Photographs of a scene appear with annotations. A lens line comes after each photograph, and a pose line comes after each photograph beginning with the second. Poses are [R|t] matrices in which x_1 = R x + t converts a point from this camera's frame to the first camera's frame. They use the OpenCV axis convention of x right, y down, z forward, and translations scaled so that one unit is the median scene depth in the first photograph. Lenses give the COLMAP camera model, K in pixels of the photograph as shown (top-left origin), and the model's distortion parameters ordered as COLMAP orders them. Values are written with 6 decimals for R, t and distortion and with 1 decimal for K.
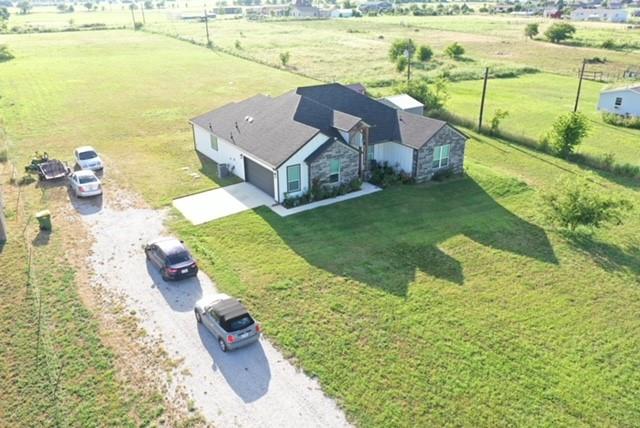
lens RADIAL K [[500.9, 0, 319.2], [0, 500.9, 212.4], [0, 0, 1]] dist [-0.000057, 0.011066]
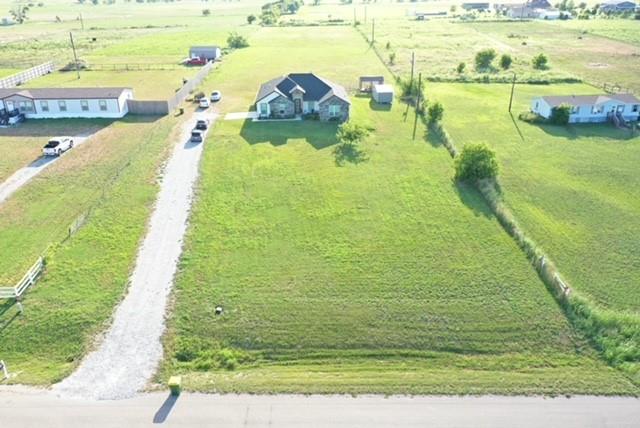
lens RADIAL K [[500.9, 0, 318.8], [0, 500.9, 212.7], [0, 0, 1]] dist [-0.000057, 0.011066]
pose [[0.857781, 0.214566, -0.467089, 1.328891], [-0.202667, 0.976272, 0.076283, 0.175249], [0.472374, 0.029230, 0.880913, -0.969748]]
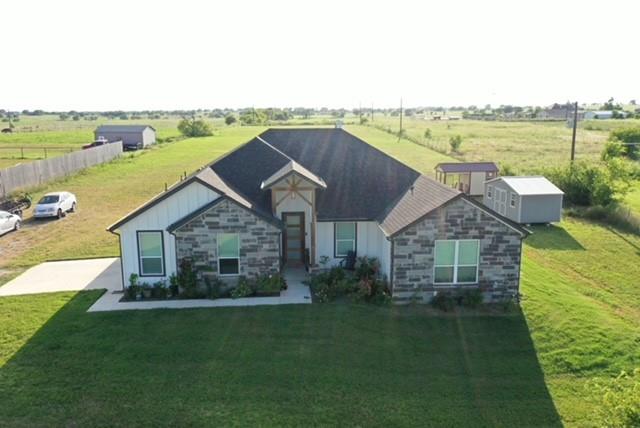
lens RADIAL K [[500.9, 0, 321.0], [0, 500.9, 211.0], [0, 0, 1]] dist [-0.000057, 0.011066]
pose [[0.872352, 0.099452, -0.478657, 0.364694], [-0.196501, 0.967848, -0.157030, -0.056253], [0.447650, 0.231041, 0.863846, 0.506520]]
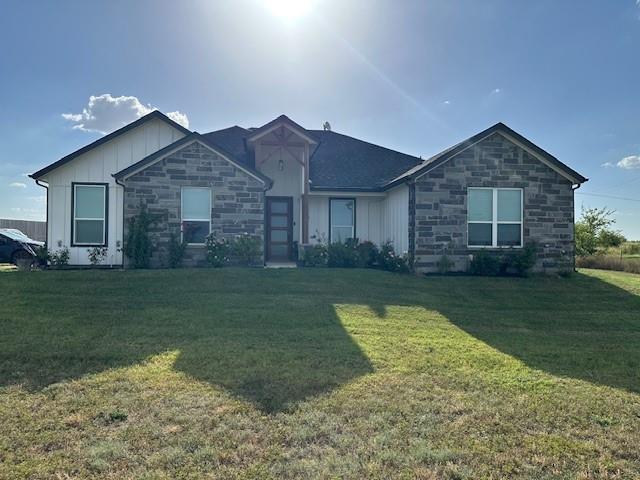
lens RADIAL K [[434.6, 0, 323.0], [0, 434.6, 243.0], [0, 0, 1]] dist [0.050794, -0.026655]
pose [[0.904101, 0.009846, -0.427206, 0.271752], [-0.179207, 0.916308, -0.358139, 0.051925], [0.387926, 0.400352, 0.830200, 0.688987]]
